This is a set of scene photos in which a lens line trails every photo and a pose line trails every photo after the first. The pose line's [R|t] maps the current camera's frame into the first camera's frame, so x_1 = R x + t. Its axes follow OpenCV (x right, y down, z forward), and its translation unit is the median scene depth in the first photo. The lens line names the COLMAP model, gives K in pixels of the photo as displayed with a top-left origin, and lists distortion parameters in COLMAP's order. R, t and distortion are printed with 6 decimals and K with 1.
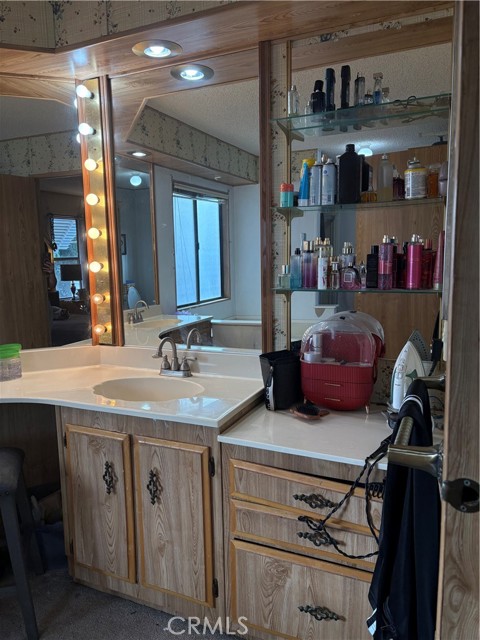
lens RADIAL K [[488.1, 0, 242.6], [0, 488.1, 318.6], [0, 0, 1]] dist [0.072833, -0.085744]
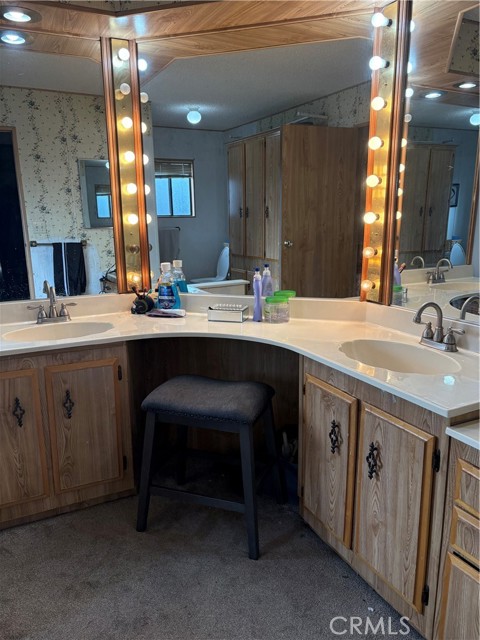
lens RADIAL K [[493.9, 0, 238.5], [0, 493.9, 321.8], [0, 0, 1]] dist [0.050728, -0.052082]
pose [[0.776053, 0.149464, -0.612701, 0.144331], [-0.090771, 0.987867, 0.126012, -0.007472], [0.624102, -0.042177, 0.780204, 0.125040]]
